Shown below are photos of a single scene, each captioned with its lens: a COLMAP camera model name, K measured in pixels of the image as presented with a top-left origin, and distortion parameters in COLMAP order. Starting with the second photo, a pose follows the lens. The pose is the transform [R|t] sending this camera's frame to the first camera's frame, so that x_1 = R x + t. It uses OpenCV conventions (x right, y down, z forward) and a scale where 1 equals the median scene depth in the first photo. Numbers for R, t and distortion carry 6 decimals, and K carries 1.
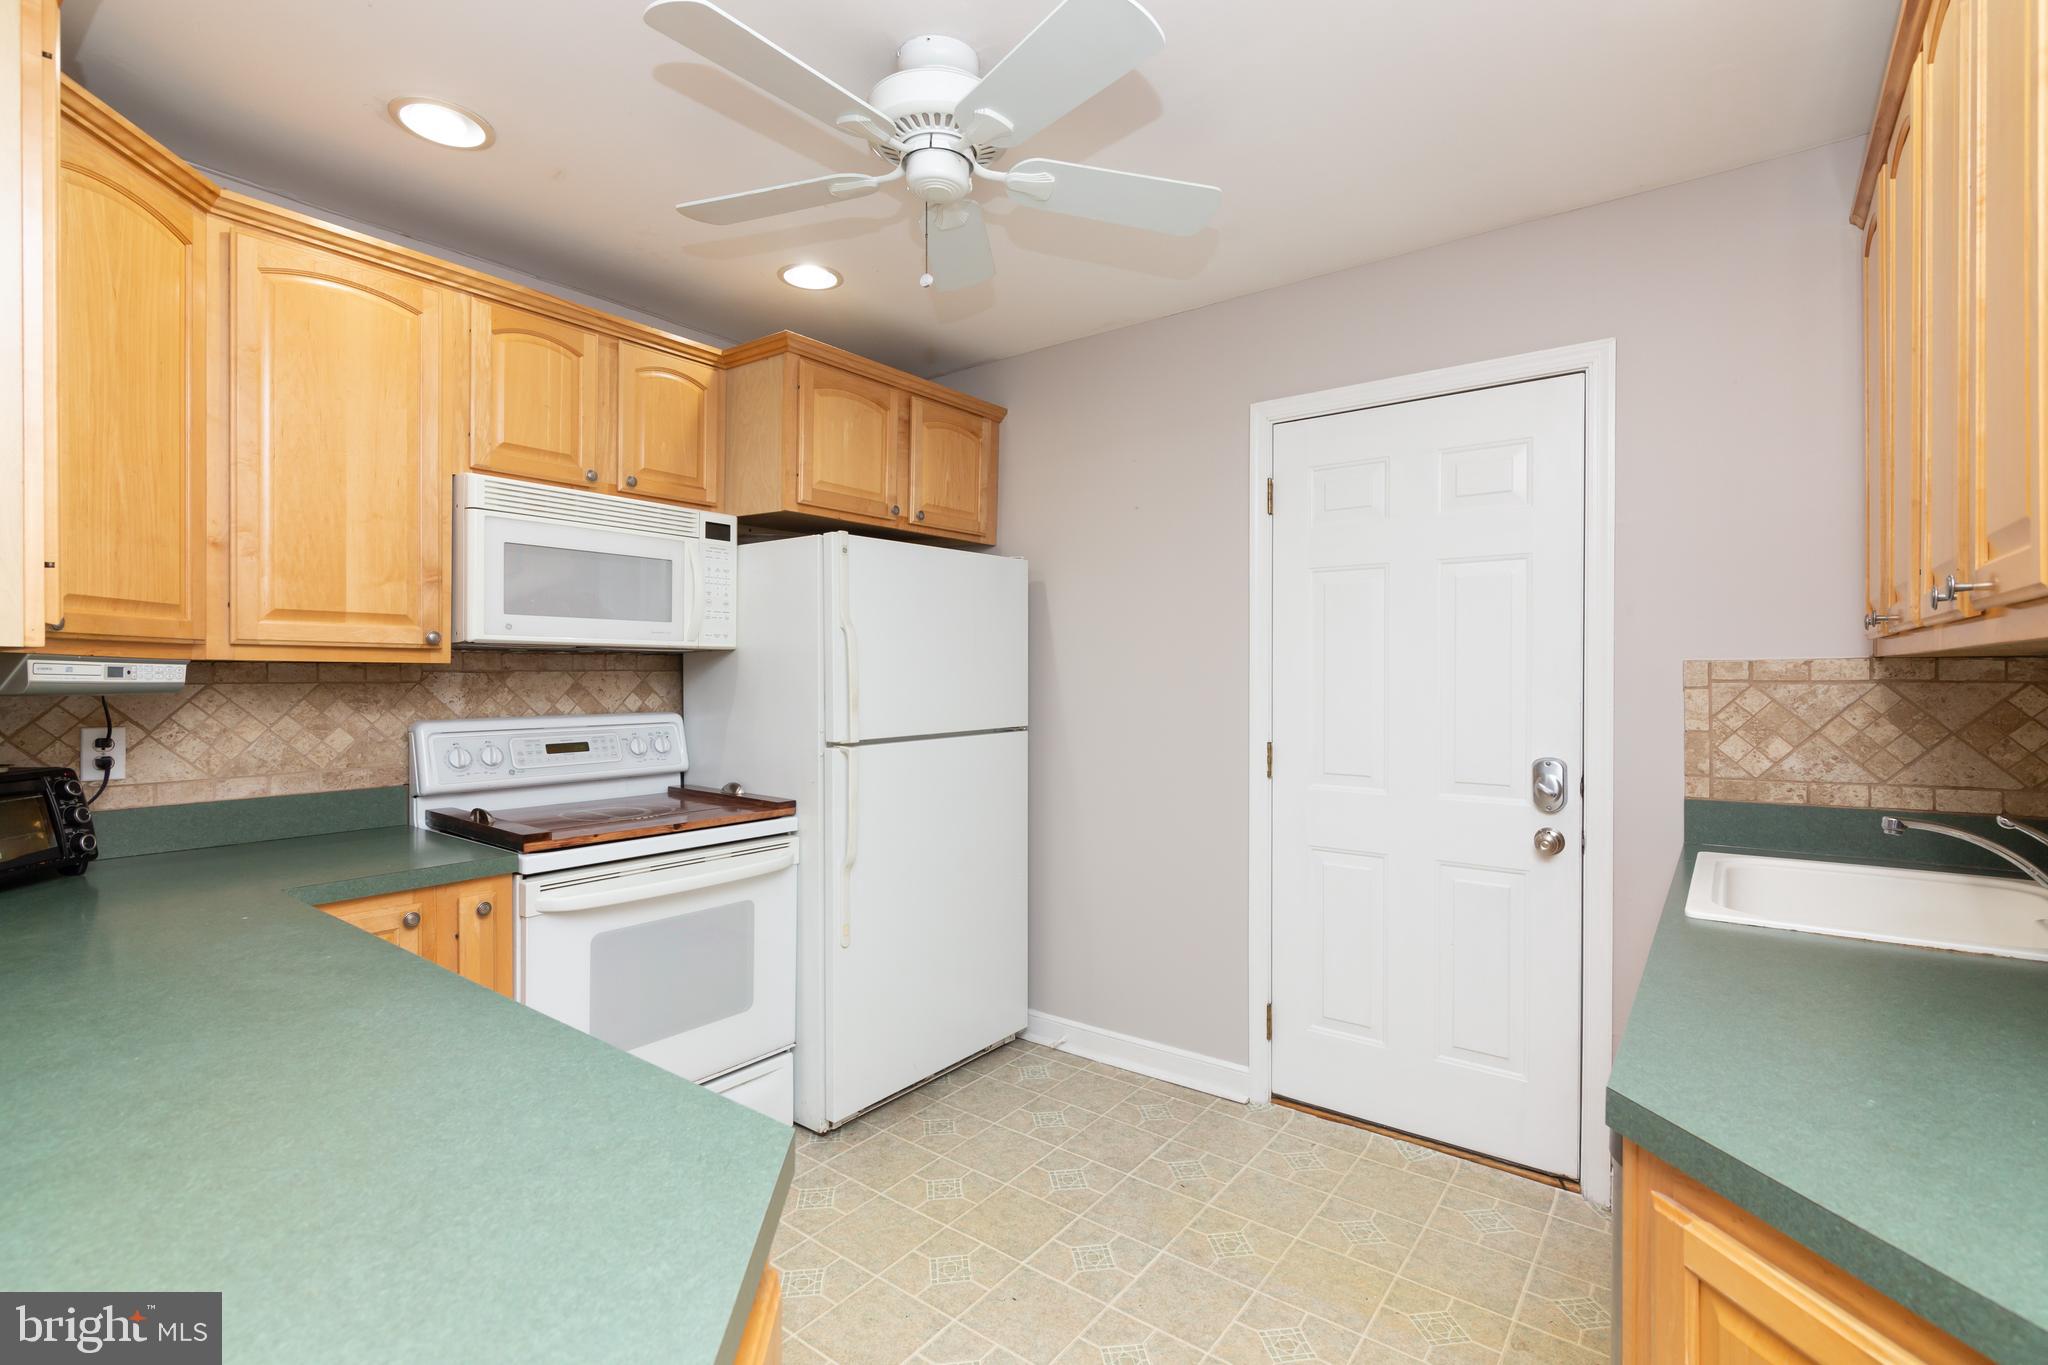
lens RADIAL K [[950.8, 0, 995.5], [0, 950.8, 675.4], [0, 0, 1]] dist [-0.002373, -0.000826]
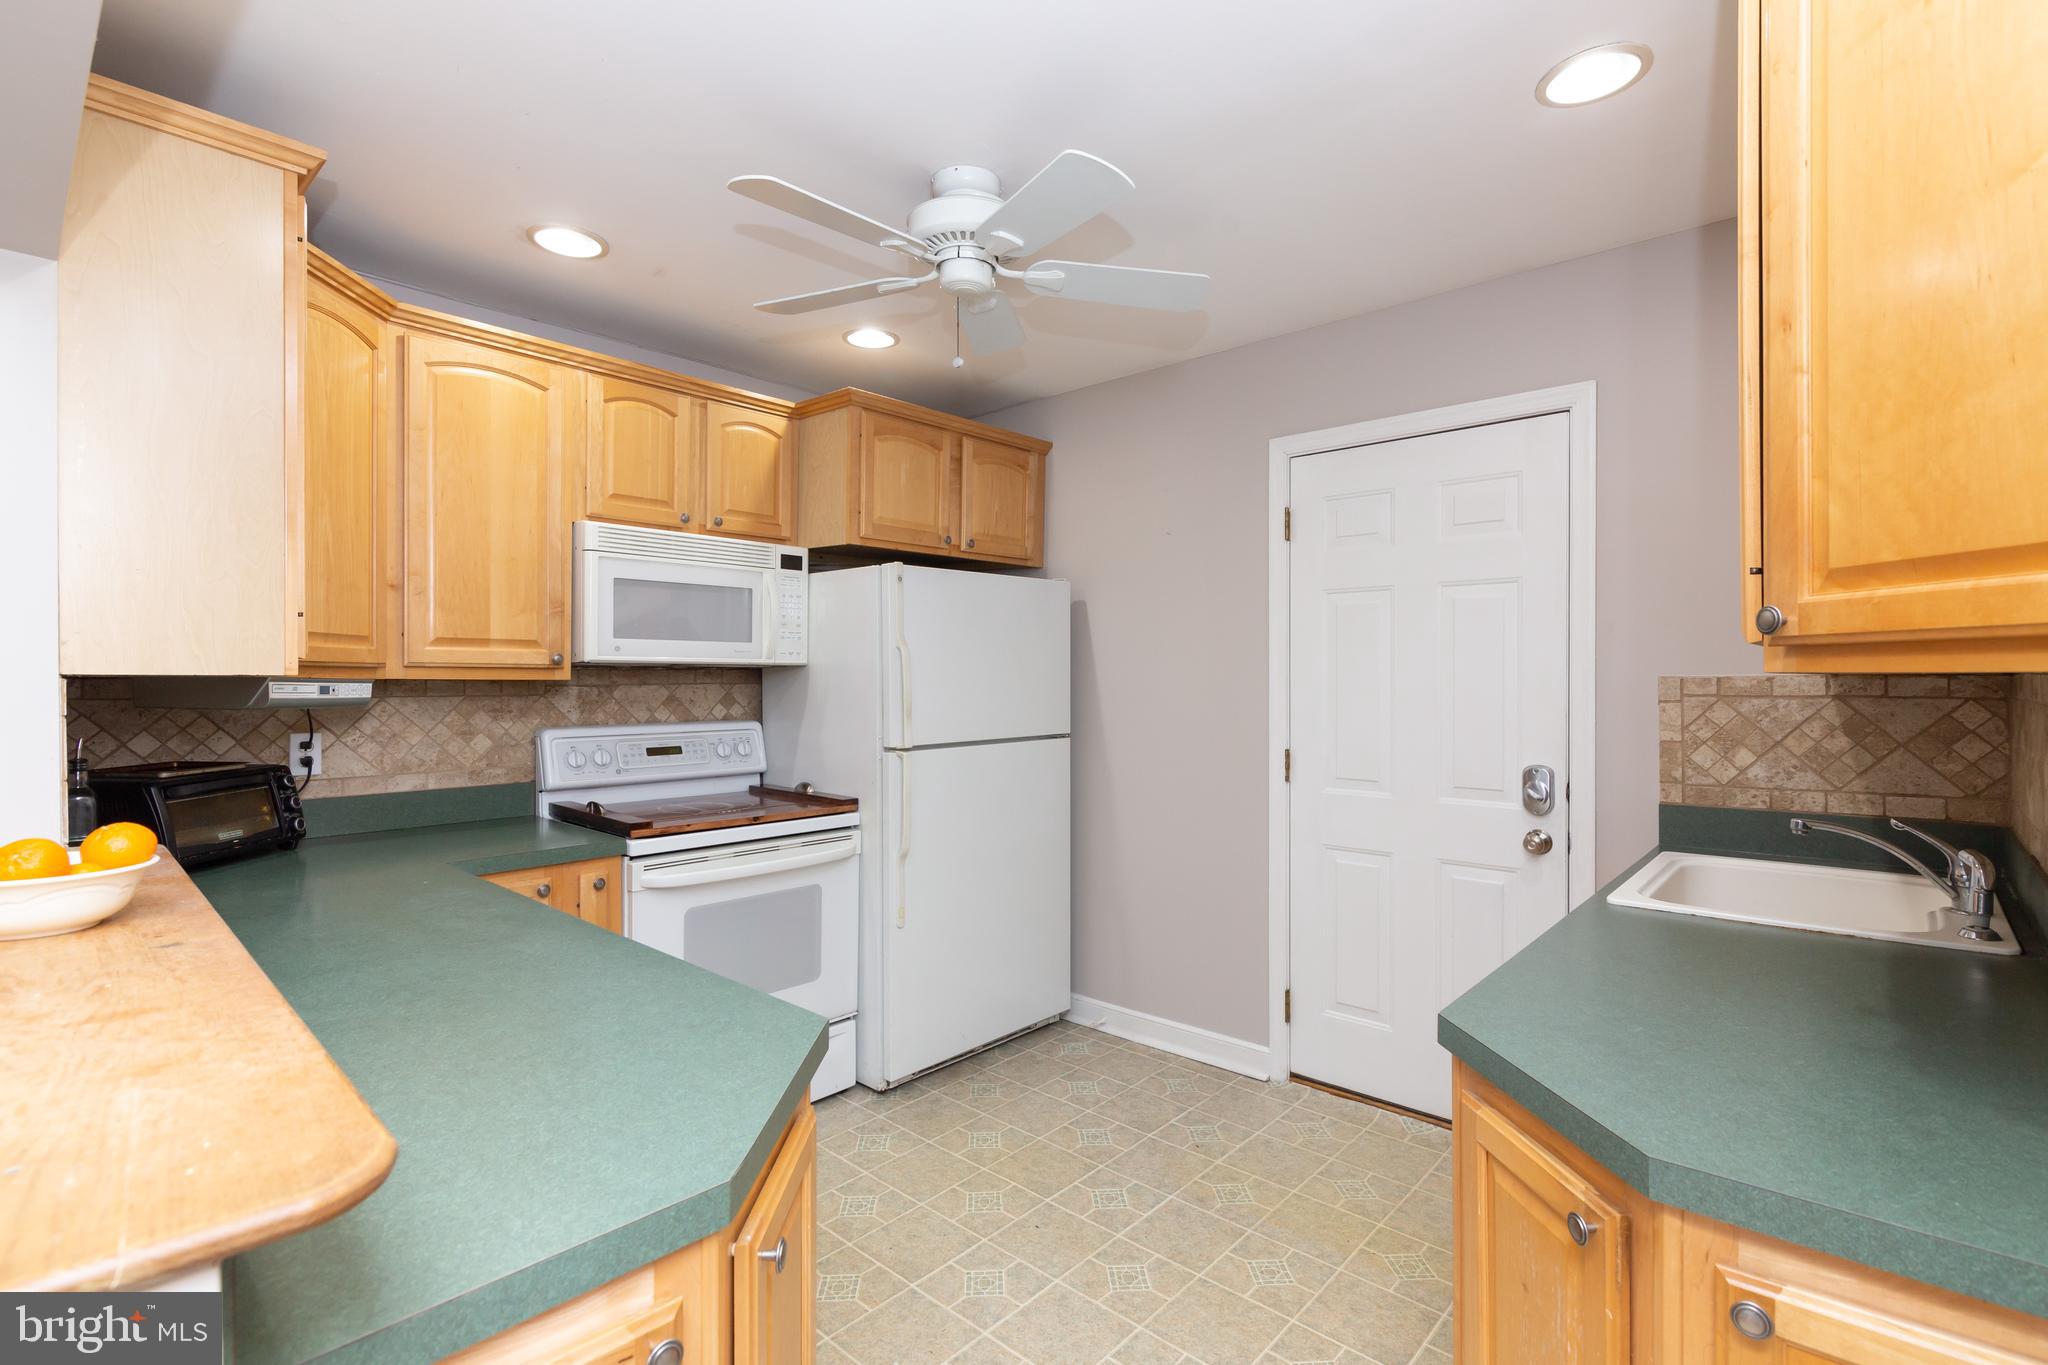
lens RADIAL K [[950.8, 0, 995.5], [0, 950.8, 675.4], [0, 0, 1]] dist [-0.002373, -0.000826]
pose [[0.996676, -0.001029, -0.081463, 0.057060], [0.000637, 0.999988, -0.004836, -0.012352], [0.081467, 0.004768, 0.996665, -0.149200]]
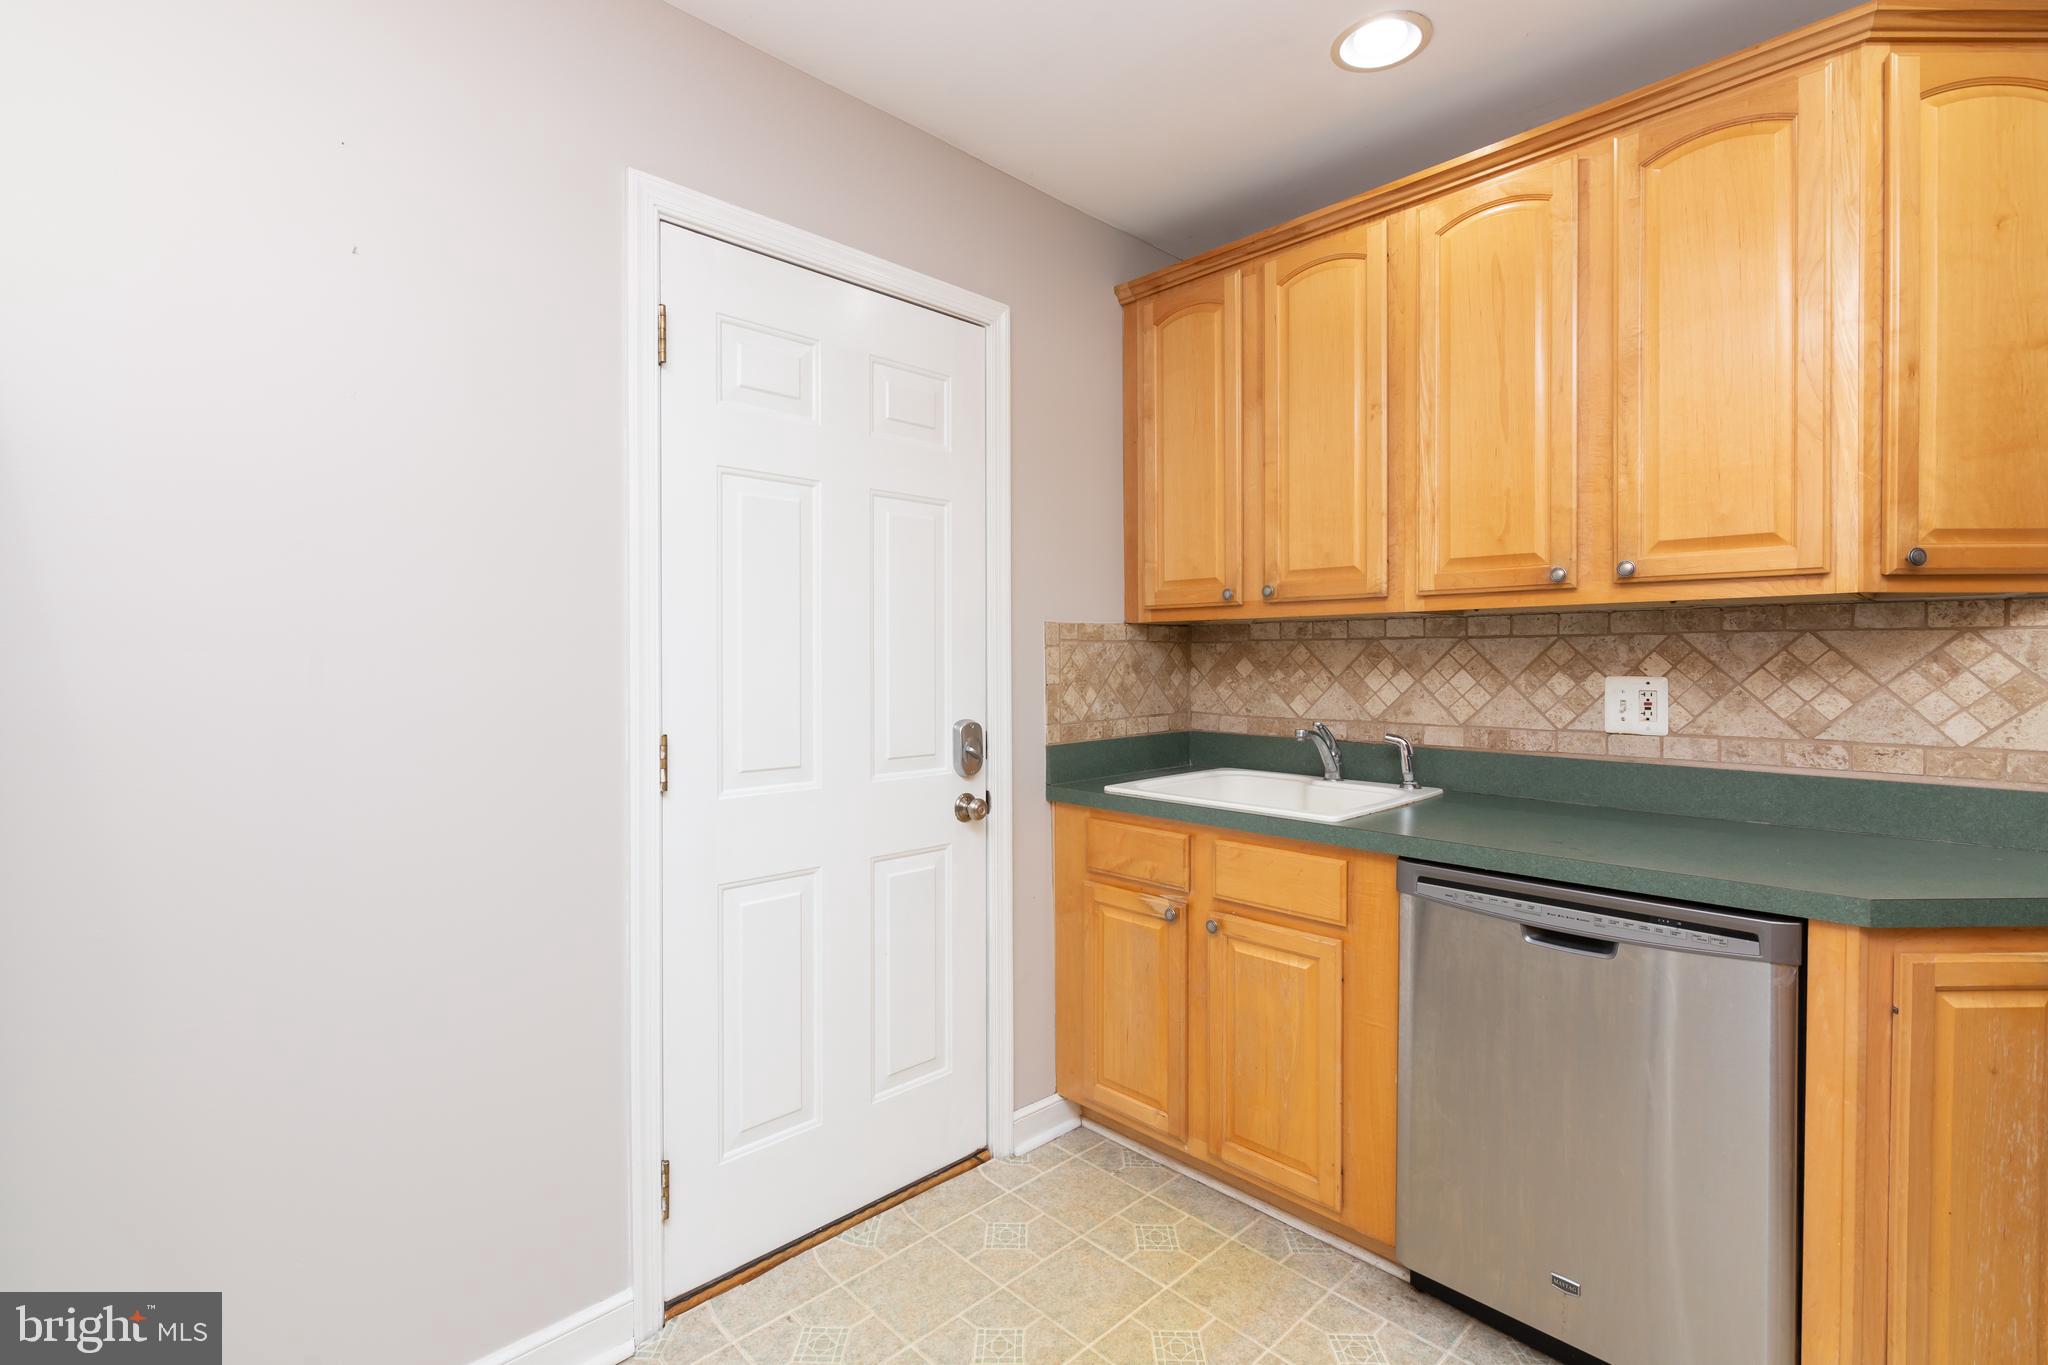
lens RADIAL K [[944.5, 0, 1028.7], [0, 944.5, 663.8], [0, 0, 1]] dist [-0.000619, -0.000253]
pose [[0.108145, 0.000991, 0.994135, -0.383045], [0.006716, 0.999976, -0.001728, 0.036636], [-0.994112, 0.006863, 0.108136, 0.916127]]
